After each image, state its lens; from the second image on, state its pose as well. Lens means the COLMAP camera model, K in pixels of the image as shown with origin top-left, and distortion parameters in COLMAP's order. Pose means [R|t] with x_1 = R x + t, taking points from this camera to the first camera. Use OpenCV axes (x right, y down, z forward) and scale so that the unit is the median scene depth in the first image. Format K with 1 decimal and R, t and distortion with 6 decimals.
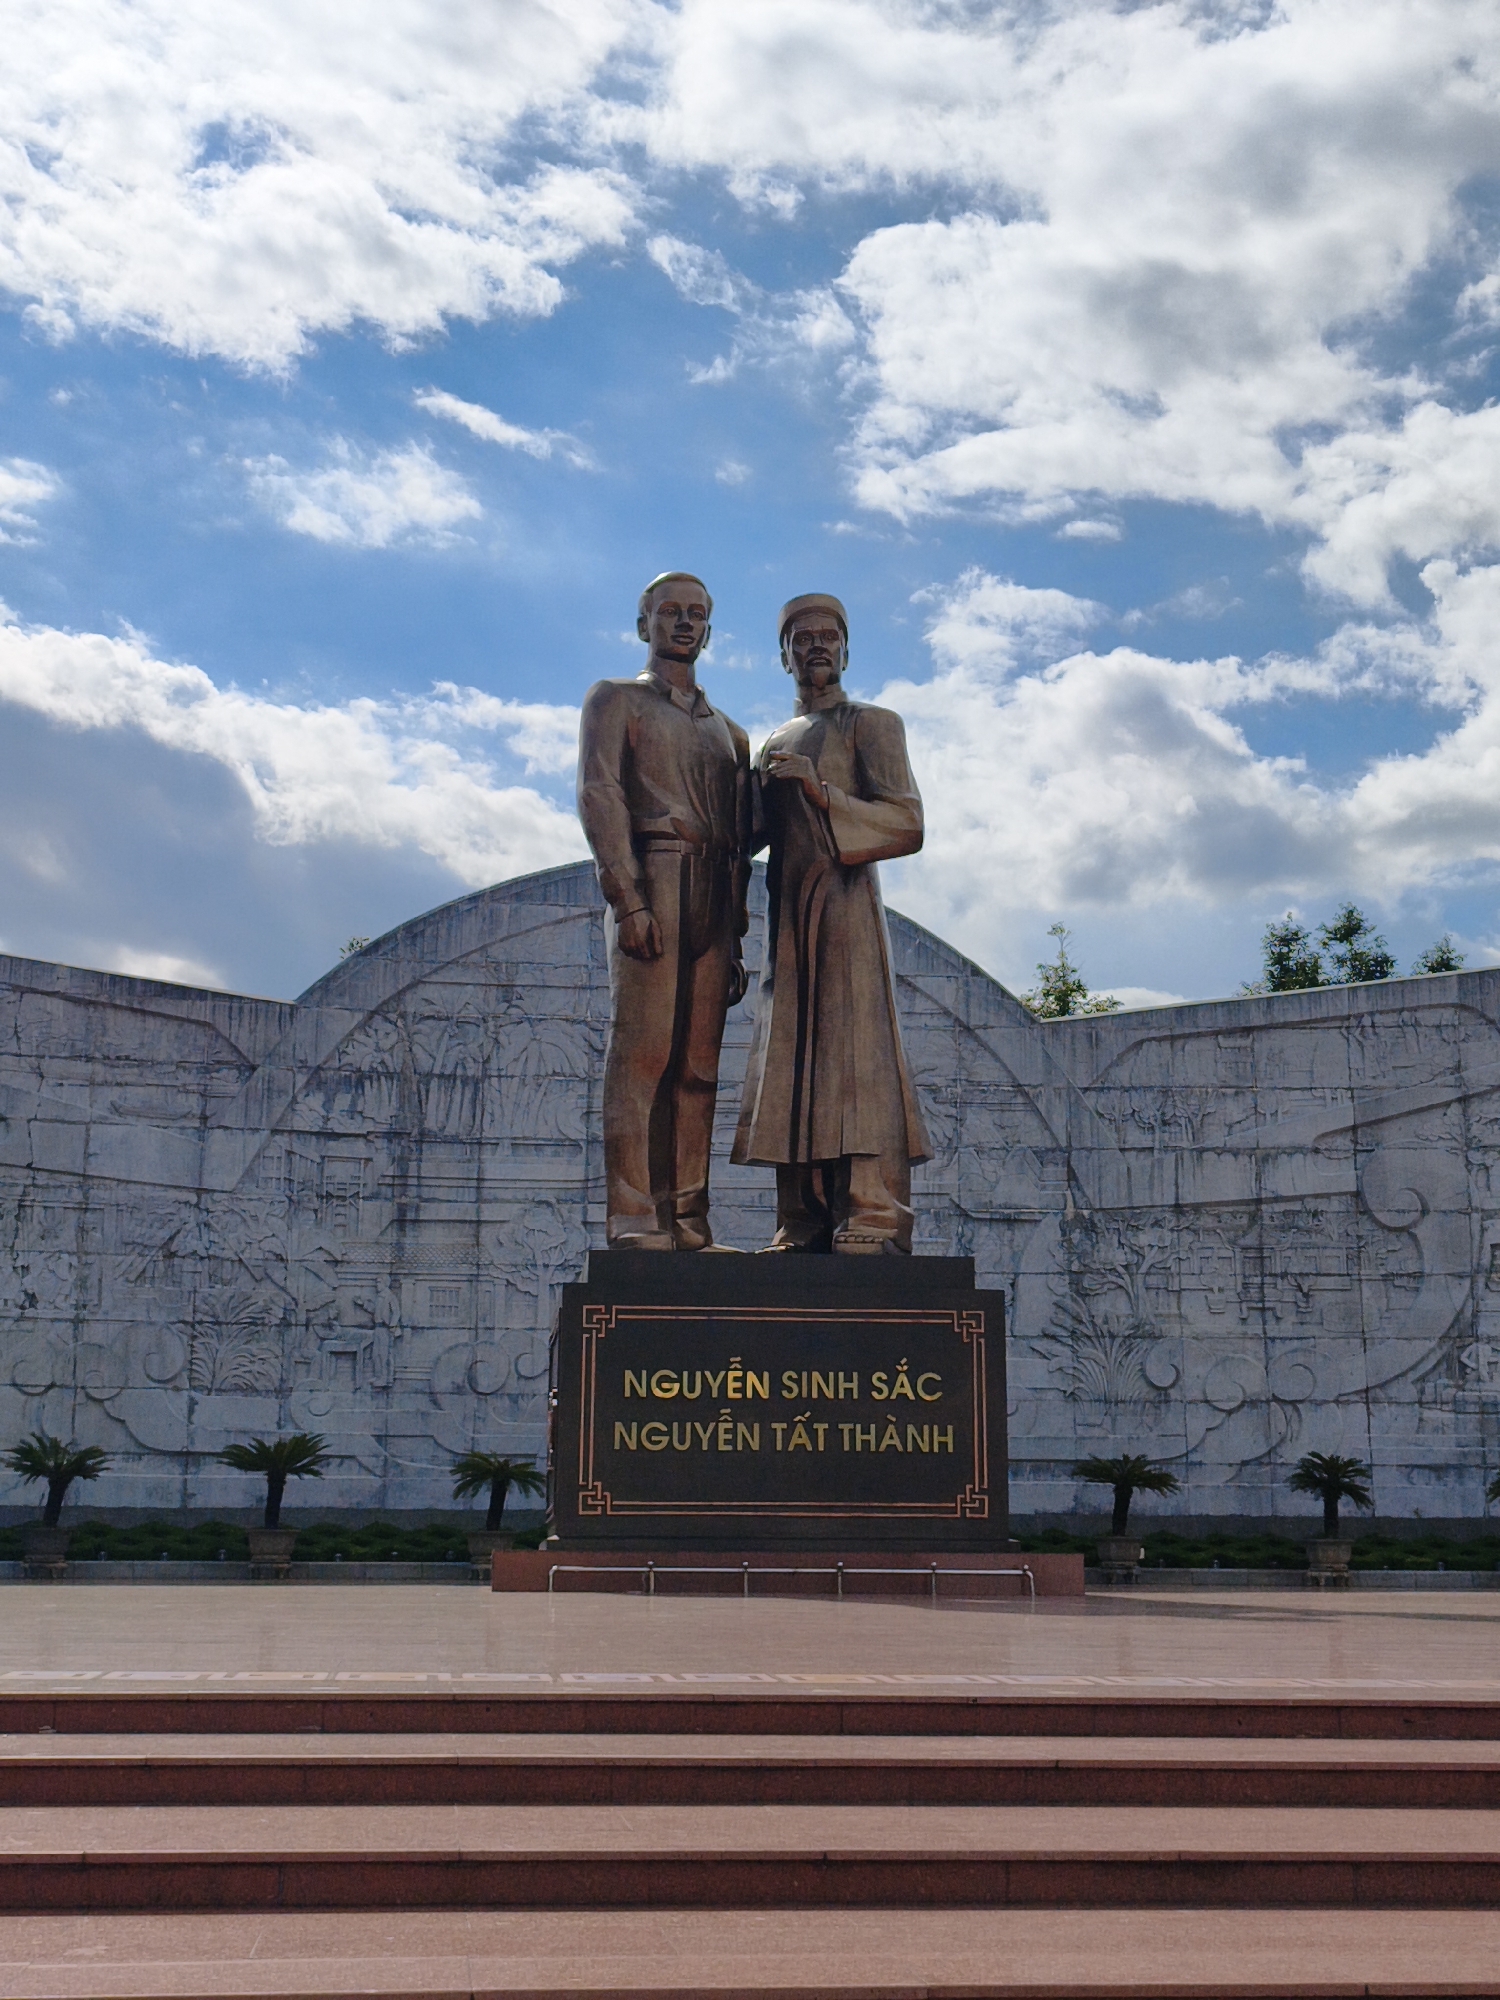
lens RADIAL K [[2666.4, 0, 750.0], [0, 2666.4, 1000.0], [0, 0, 1]] dist [0.211191, -1.181647]
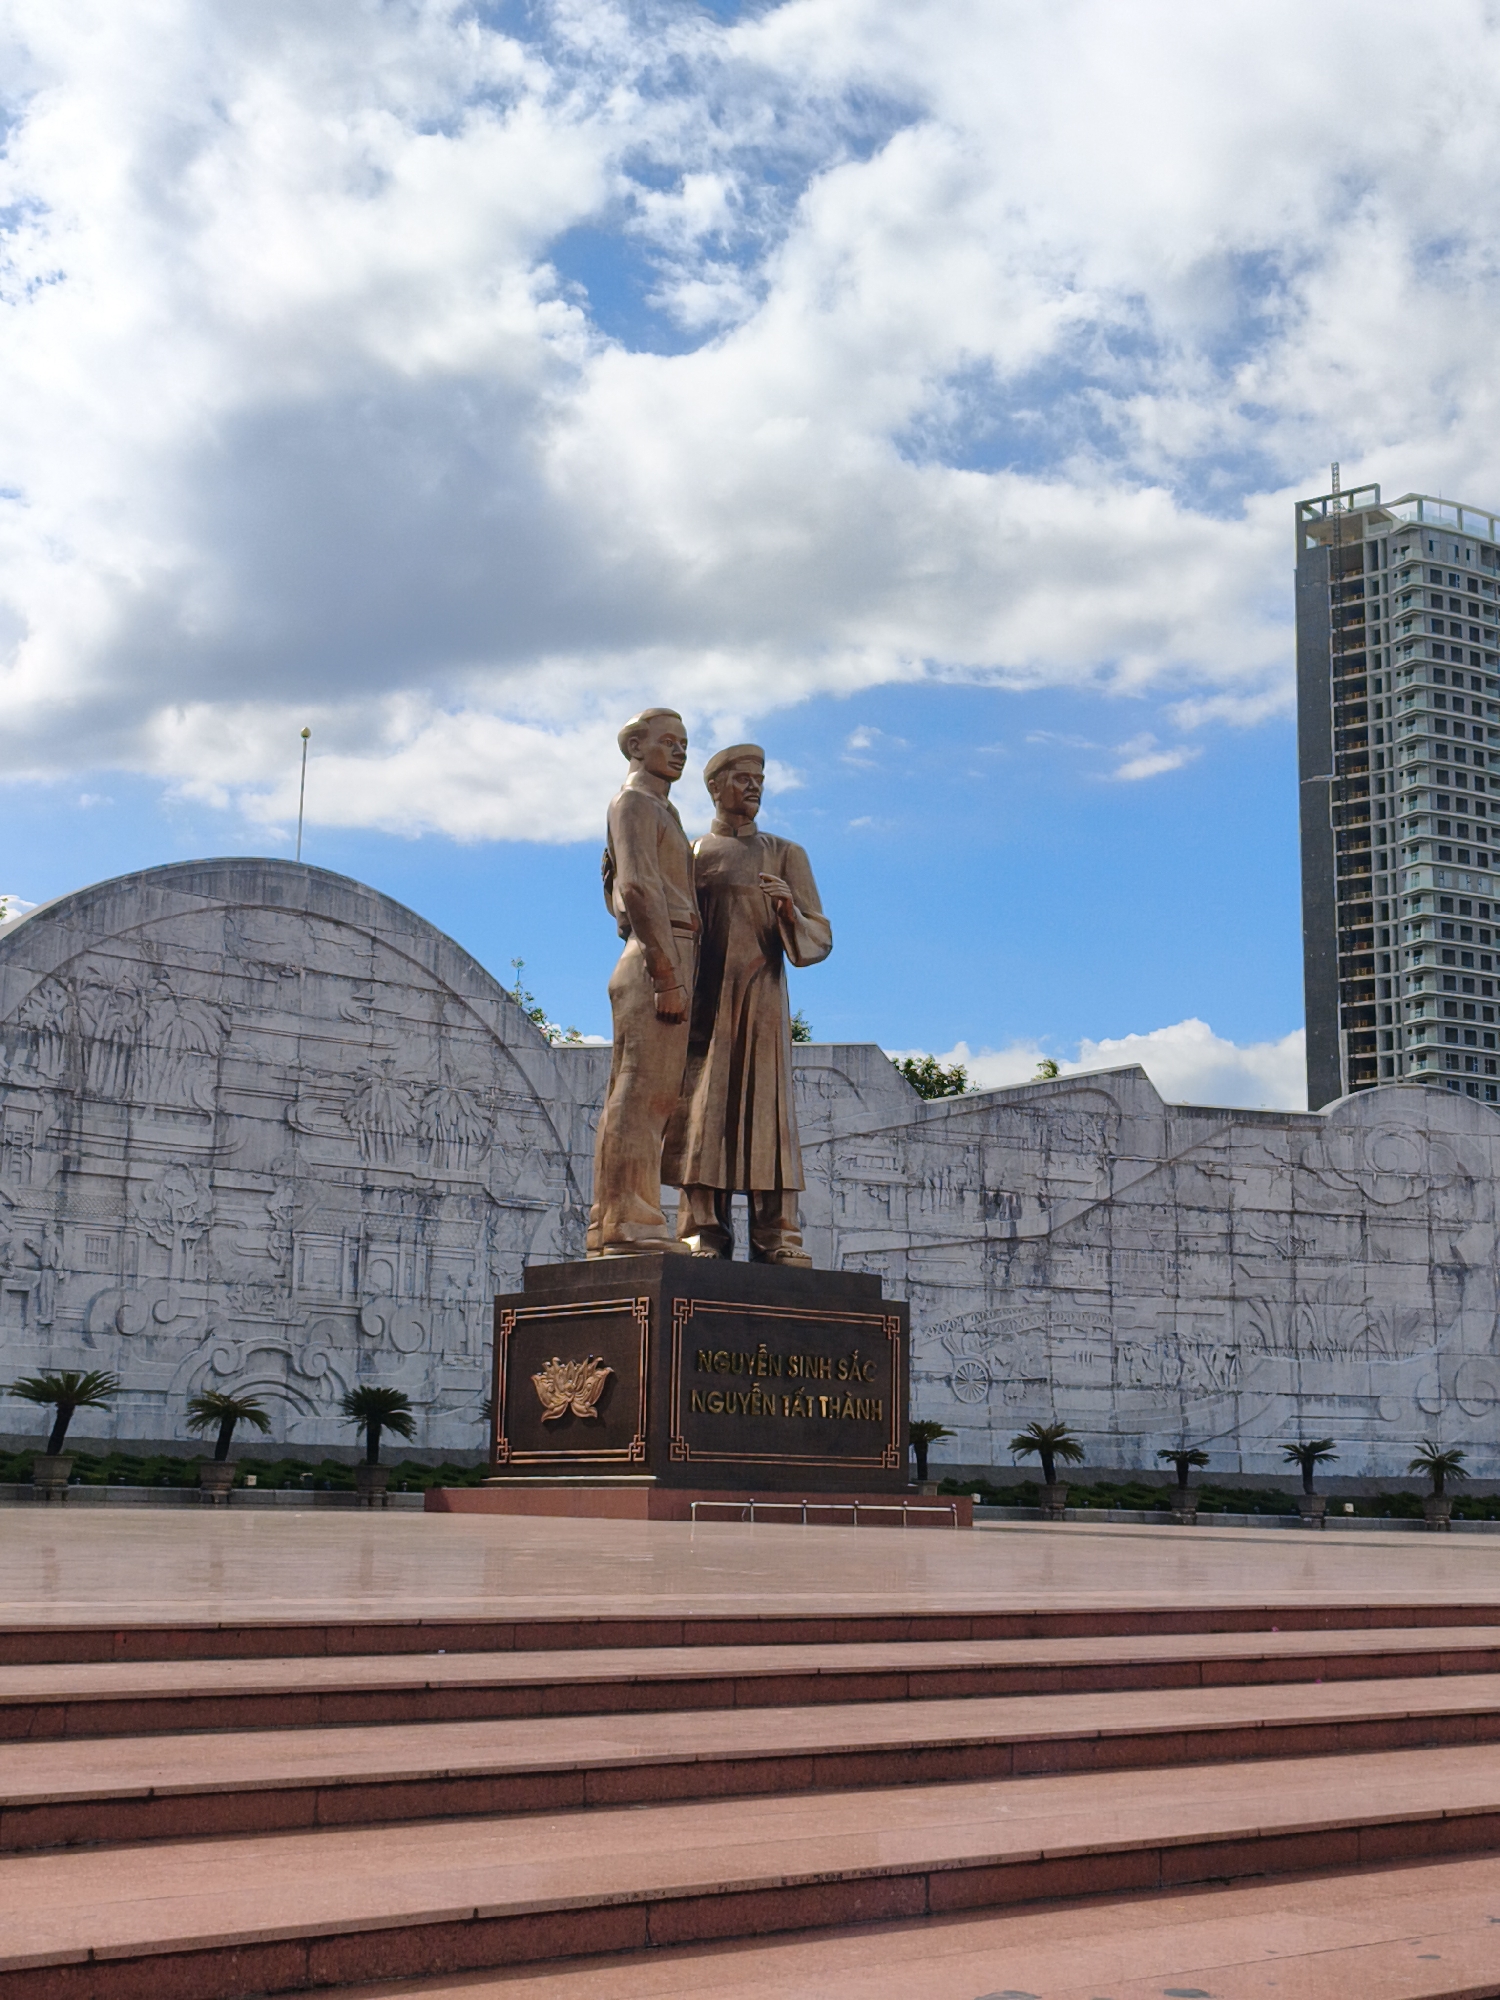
lens RADIAL K [[2666.4, 0, 750.0], [0, 2666.4, 1000.0], [0, 0, 1]] dist [0.211191, -1.181647]
pose [[0.812258, 0.118086, 0.571220, -0.526456], [-0.137121, 0.990506, -0.009782, -0.013404], [-0.566952, -0.070380, 0.820739, -0.042034]]
